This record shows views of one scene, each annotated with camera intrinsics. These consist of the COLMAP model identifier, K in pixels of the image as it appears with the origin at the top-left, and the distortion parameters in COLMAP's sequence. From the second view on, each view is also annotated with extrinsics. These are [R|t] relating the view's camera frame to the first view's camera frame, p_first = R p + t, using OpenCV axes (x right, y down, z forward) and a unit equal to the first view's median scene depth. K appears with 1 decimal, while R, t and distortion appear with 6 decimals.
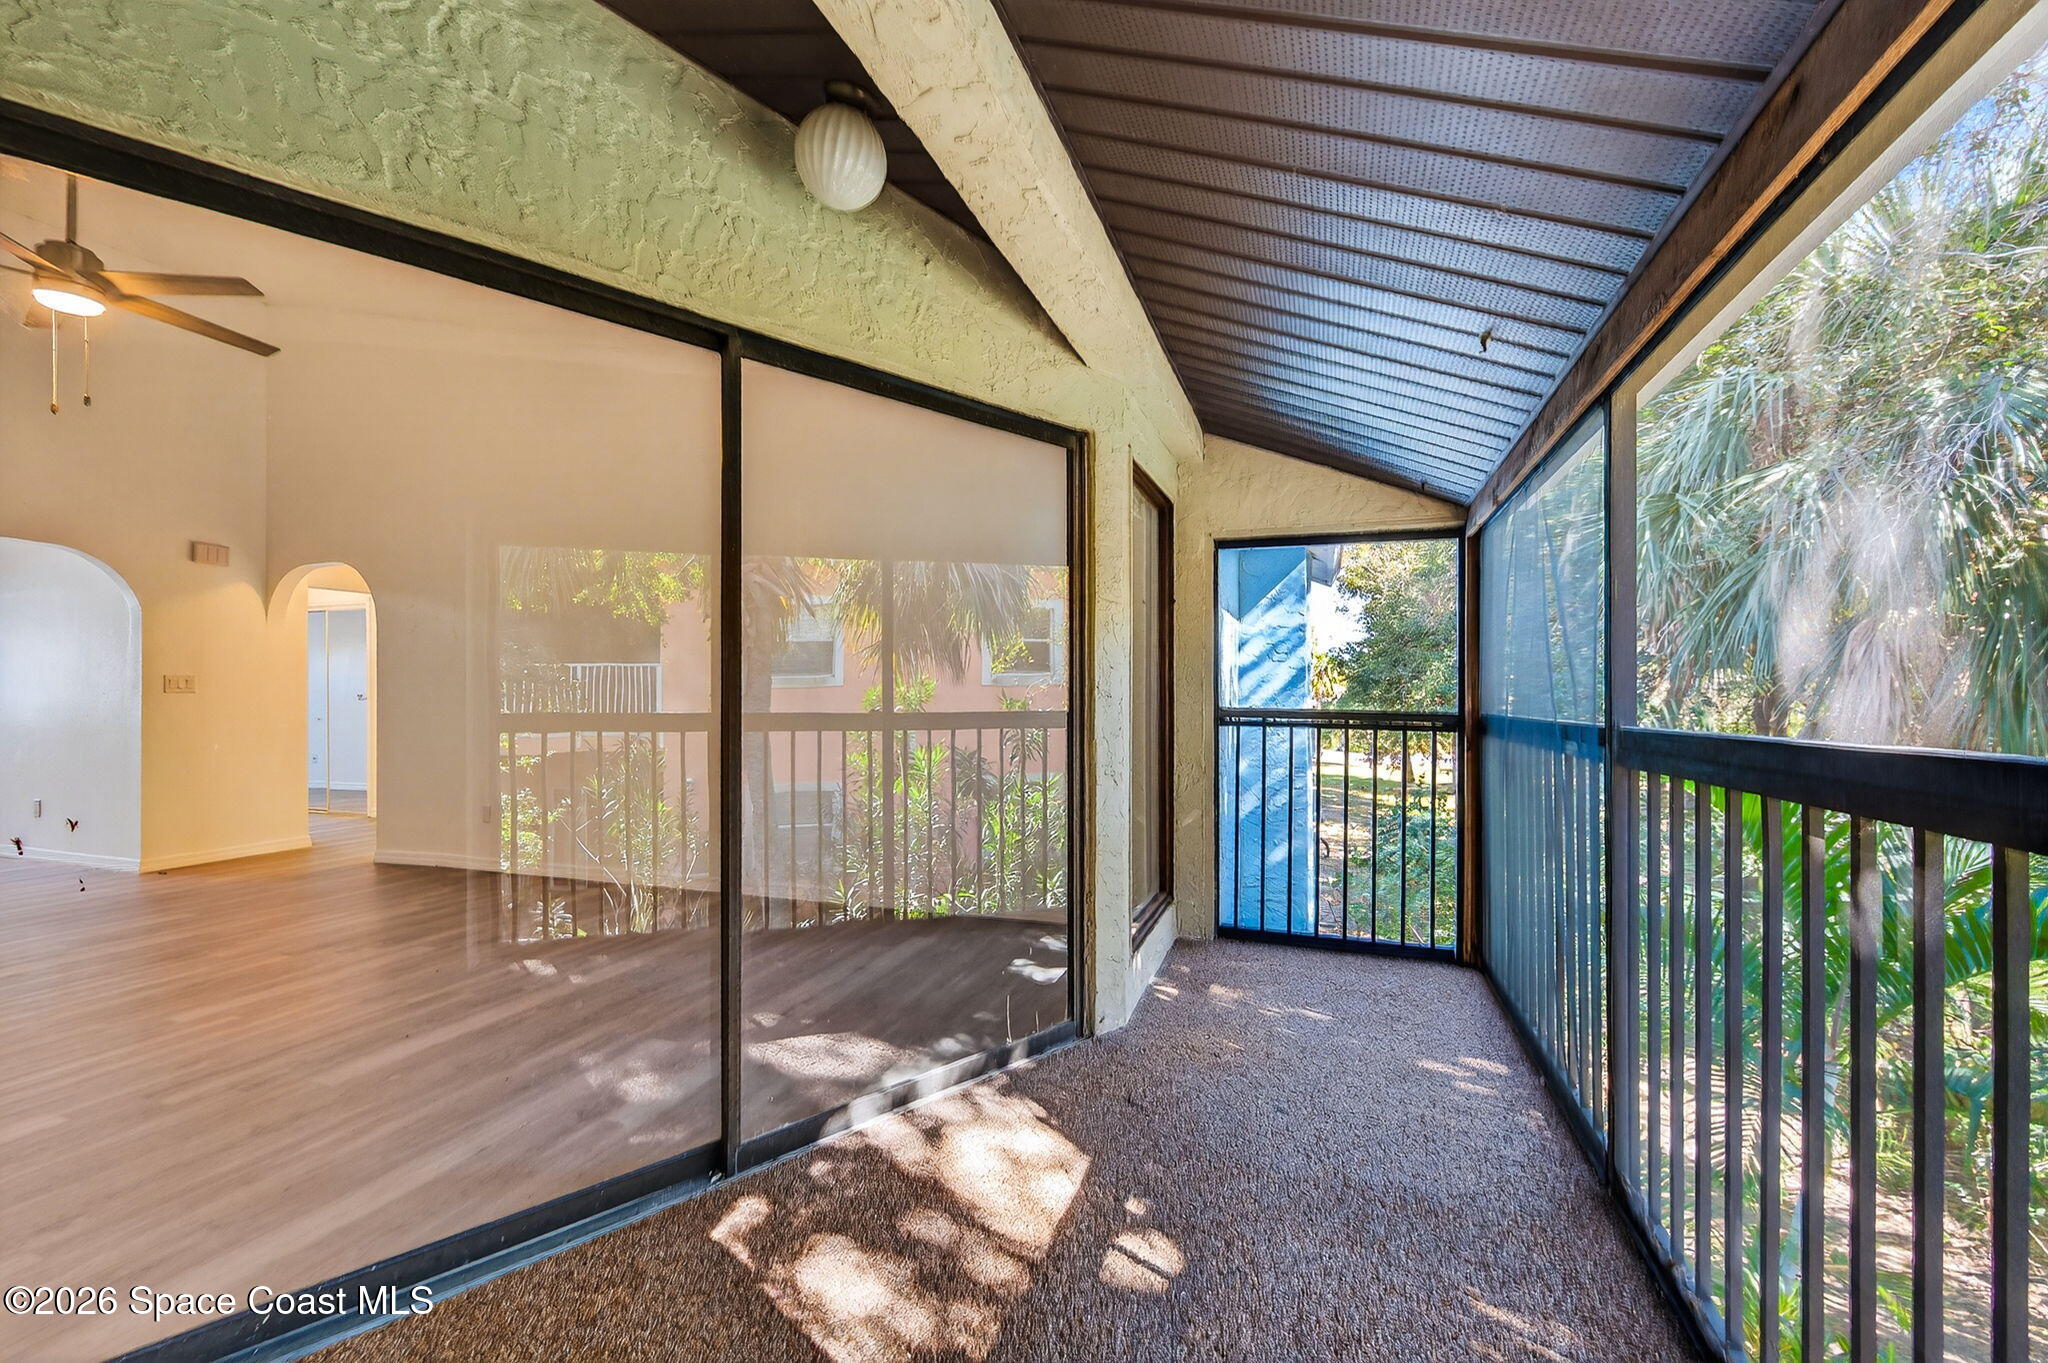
lens RADIAL K [[876.8, 0, 1024.0], [0, 876.8, 681.5], [0, 0, 1]] dist [-0.001239, -0.000274]
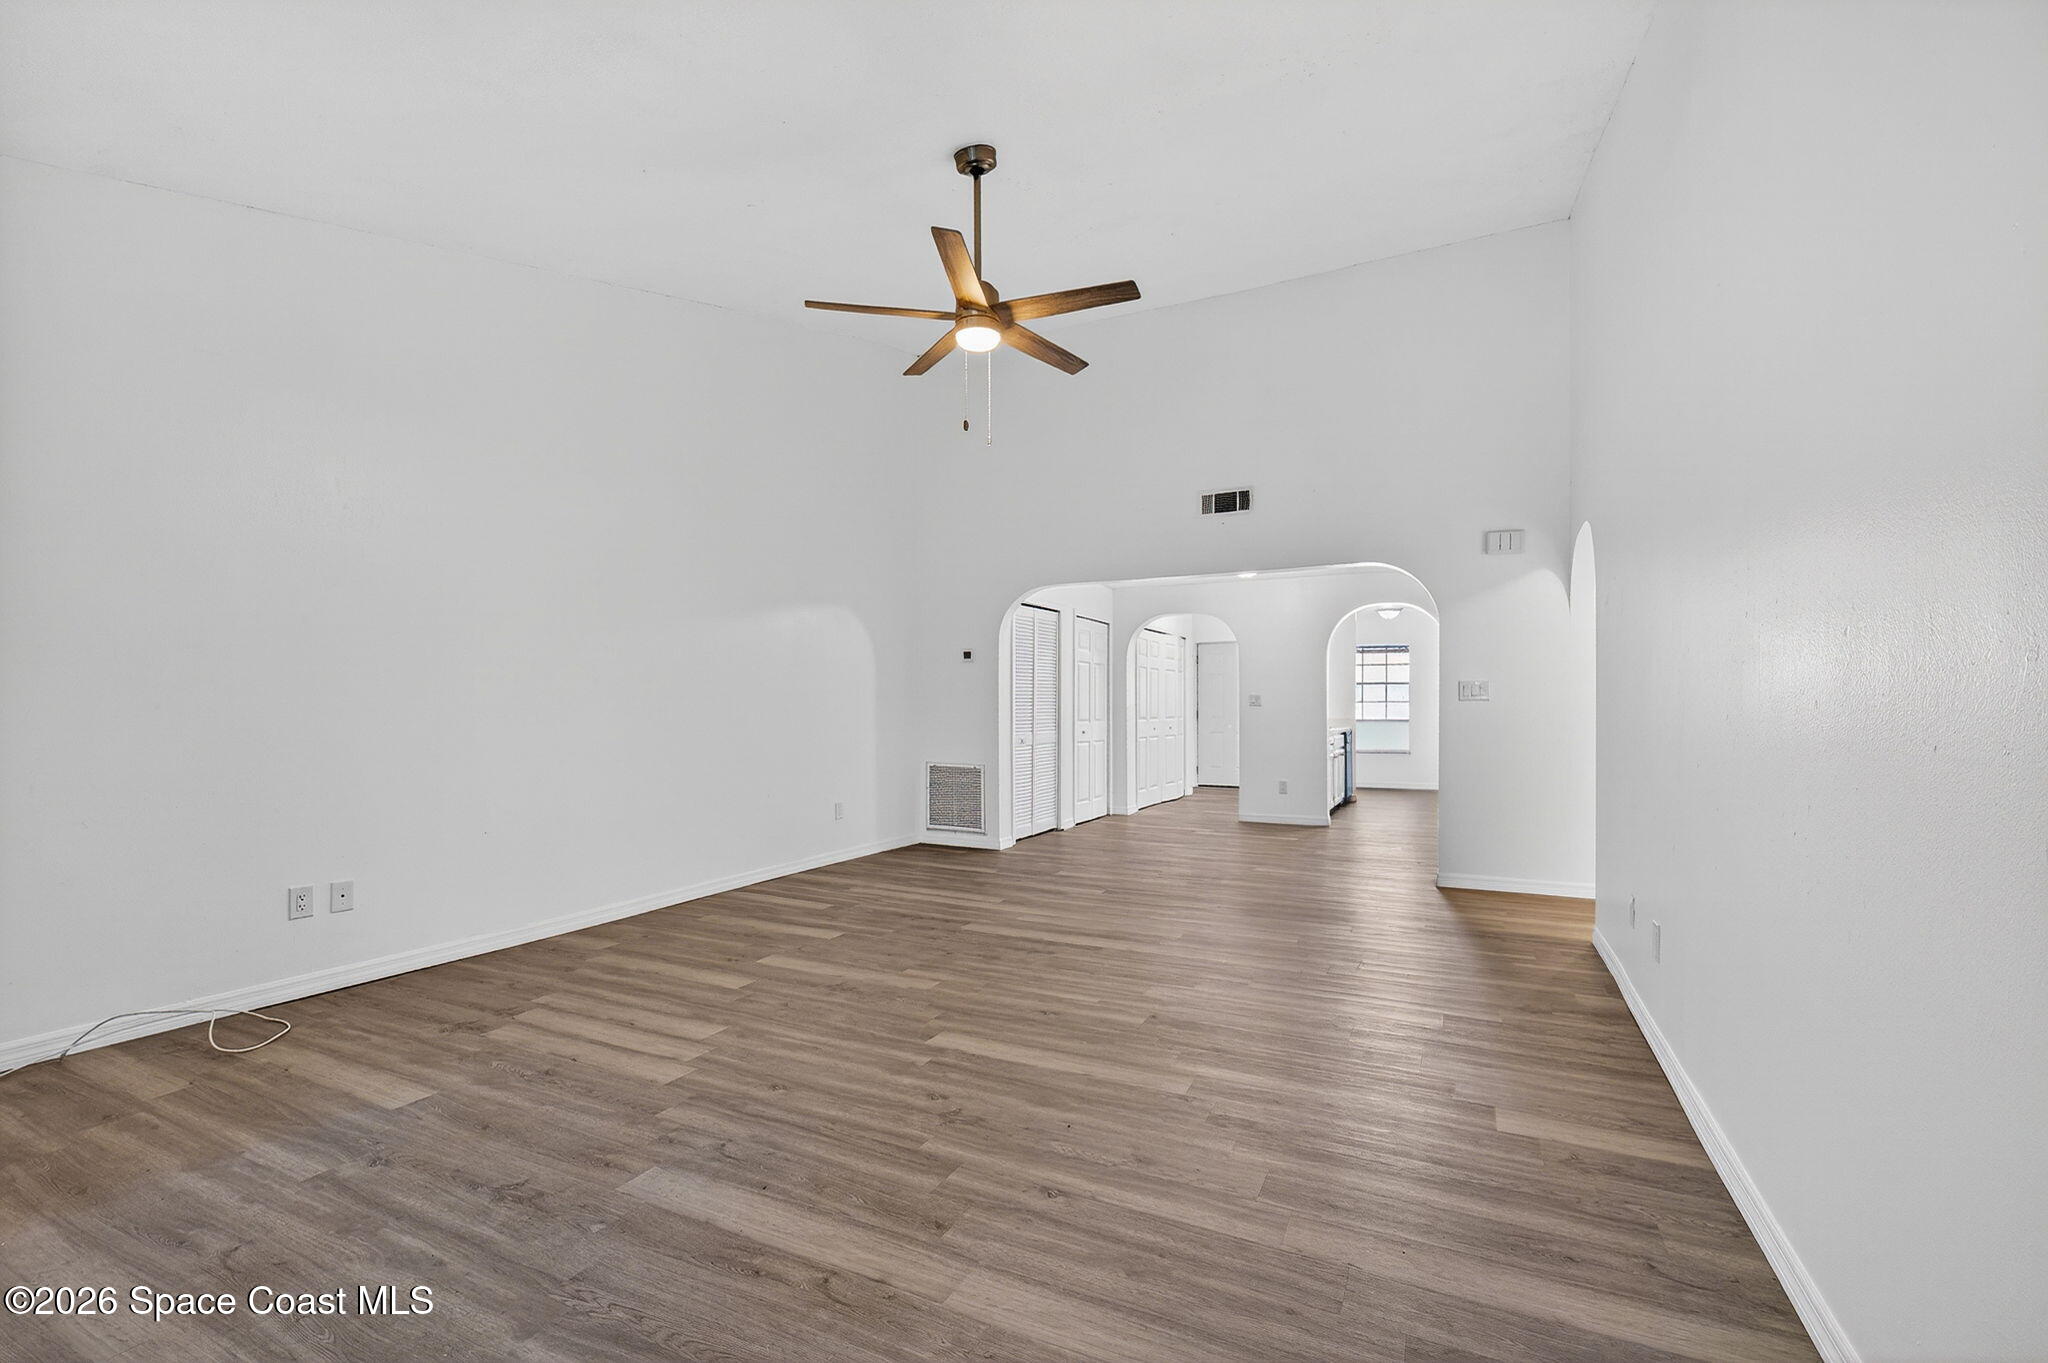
lens RADIAL K [[842.8, 0, 1016.7], [0, 842.8, 669.7], [0, 0, 1]] dist [0.008882, 0.000019]
pose [[-0.123366, -0.041162, -0.991507, -0.028498], [0.010491, 0.999029, -0.042780, 0.014501], [0.992306, -0.015680, -0.122815, 0.633080]]
